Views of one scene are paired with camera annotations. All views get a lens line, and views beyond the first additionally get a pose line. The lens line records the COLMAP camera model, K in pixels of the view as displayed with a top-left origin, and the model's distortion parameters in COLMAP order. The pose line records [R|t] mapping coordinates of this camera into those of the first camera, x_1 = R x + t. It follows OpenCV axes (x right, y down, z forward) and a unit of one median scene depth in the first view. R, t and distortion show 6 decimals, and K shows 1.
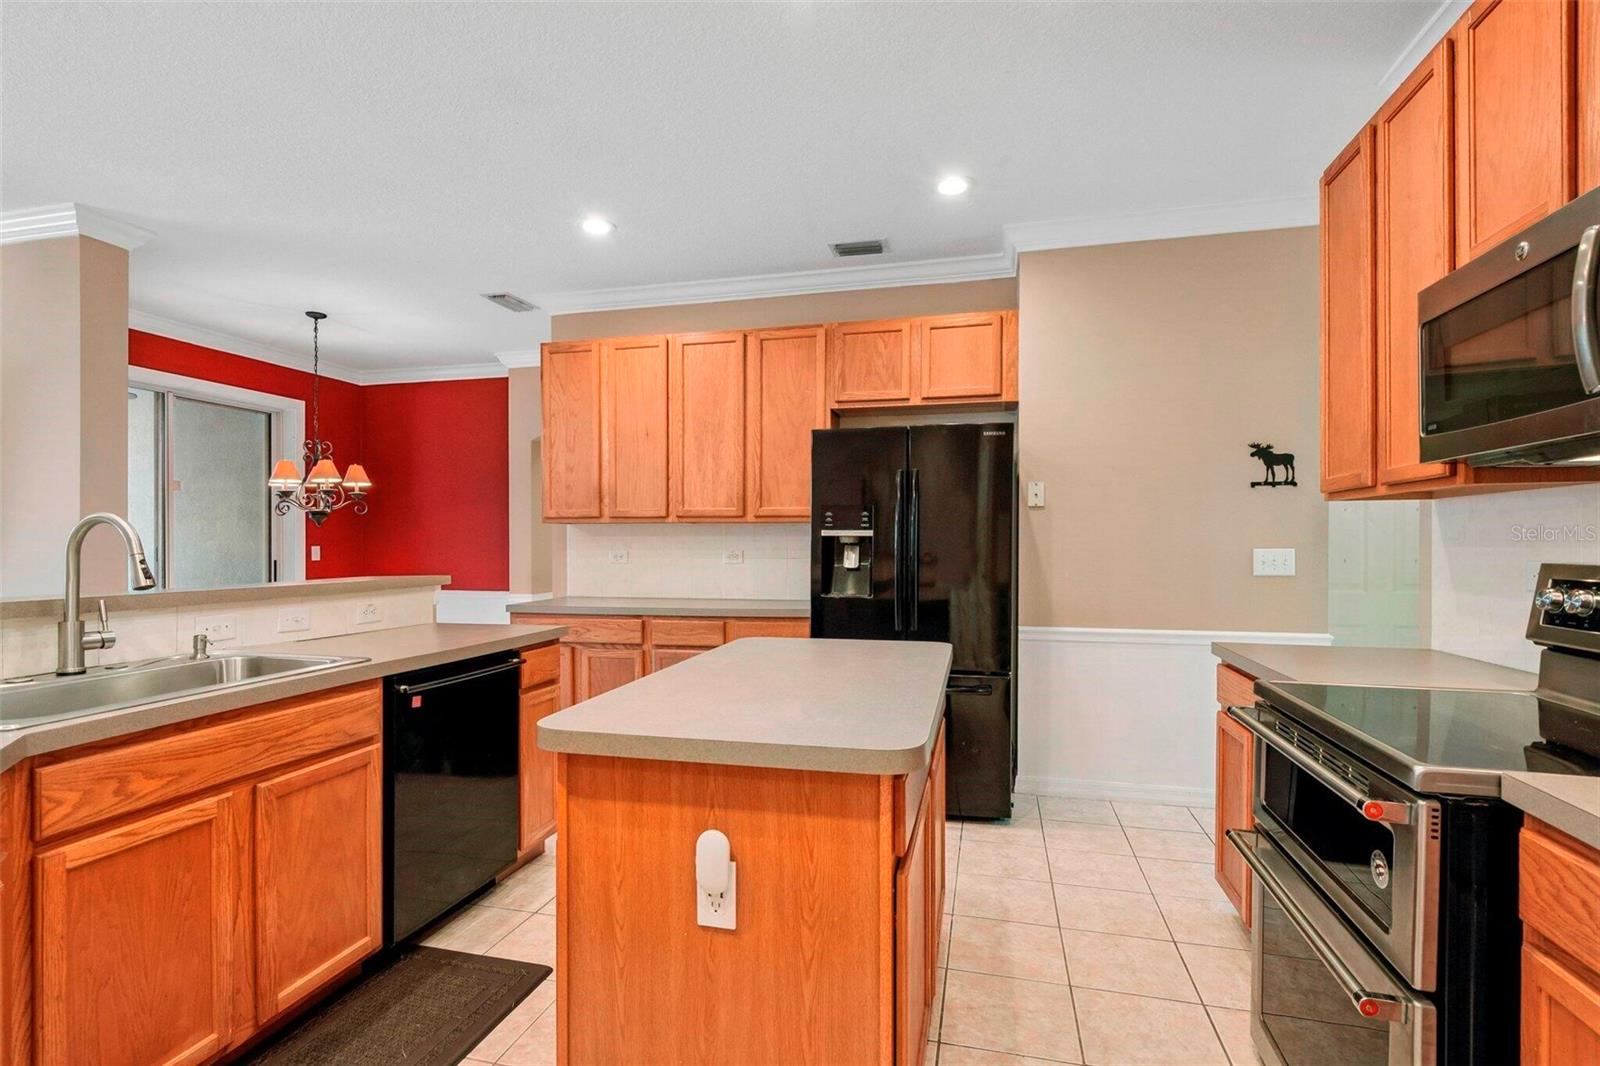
lens RADIAL K [[752.7, 0, 796.9], [0, 752.7, 541.2], [0, 0, 1]] dist [-0.000839, -0.000140]
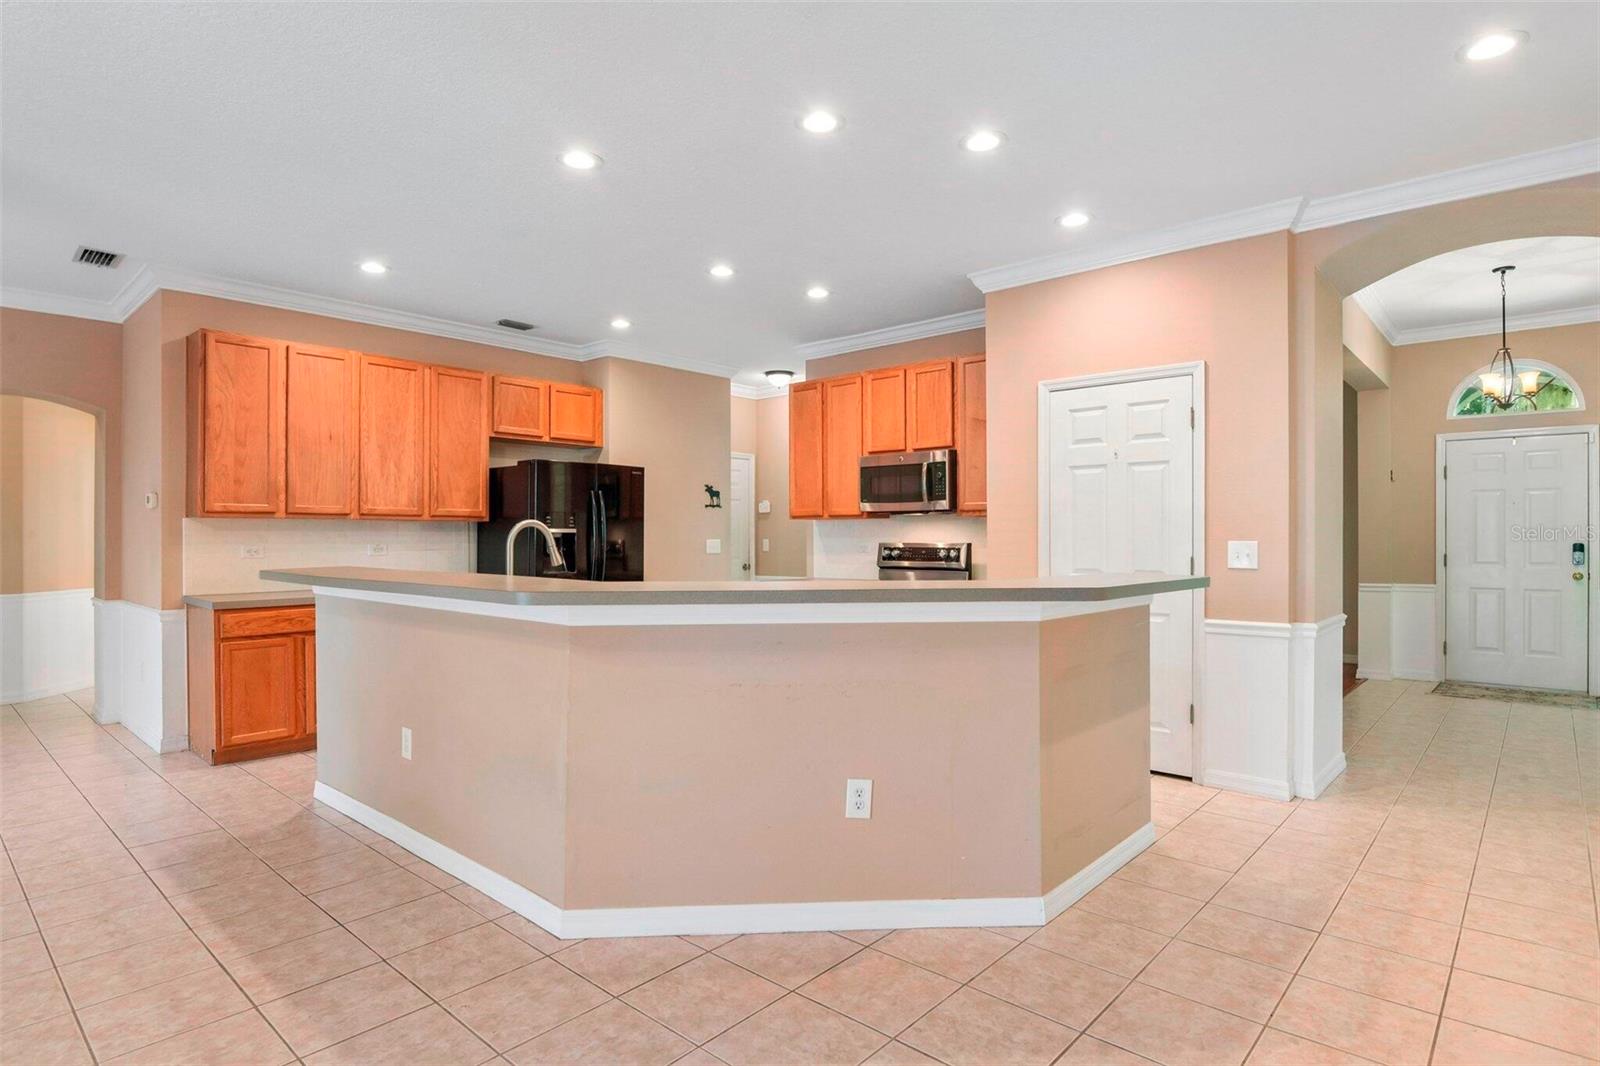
lens RADIAL K [[870.1, 0, 800.0], [0, 870.1, 533.0], [0, 0, 1]] dist [-0.035067, 0.000240]
pose [[0.449212, 0.001995, 0.893423, -1.064920], [0.000733, 0.999996, -0.002601, -0.000475], [-0.893425, 0.001823, 0.449209, -0.177641]]
